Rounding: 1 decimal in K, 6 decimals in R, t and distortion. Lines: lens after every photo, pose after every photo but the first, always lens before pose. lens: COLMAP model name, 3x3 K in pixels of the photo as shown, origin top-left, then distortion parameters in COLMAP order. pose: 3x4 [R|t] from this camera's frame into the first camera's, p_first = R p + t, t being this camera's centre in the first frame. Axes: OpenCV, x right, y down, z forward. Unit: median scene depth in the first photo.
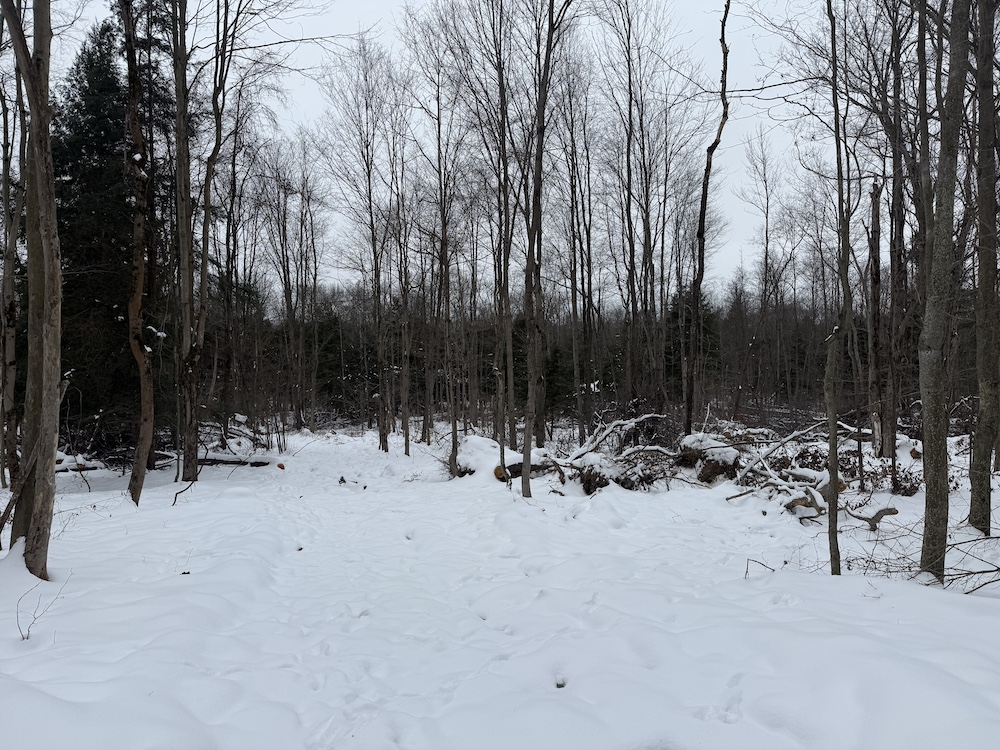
lens RADIAL K [[679.6, 0, 501.9], [0, 679.6, 363.8], [0, 0, 1]] dist [0.096321, -0.125986]
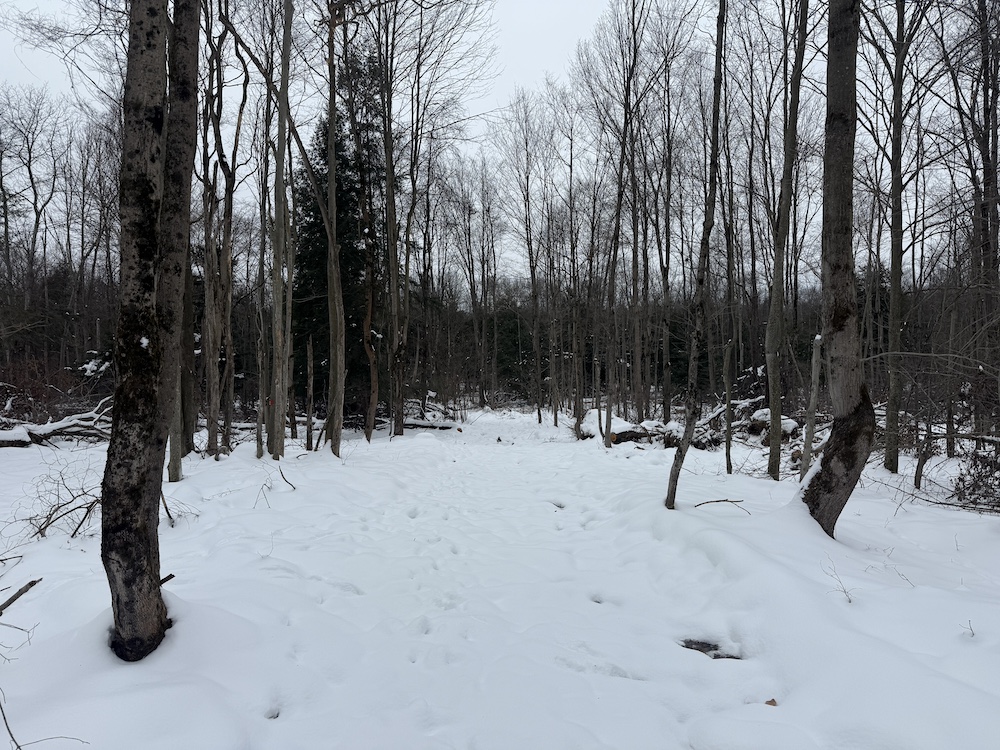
lens RADIAL K [[679.6, 0, 501.9], [0, 679.6, 363.8], [0, 0, 1]] dist [0.096321, -0.125986]
pose [[0.962948, -0.002598, -0.269675, 0.104267], [0.009057, 0.999701, 0.022712, -0.009849], [0.269535, -0.024313, 0.962684, -0.230966]]
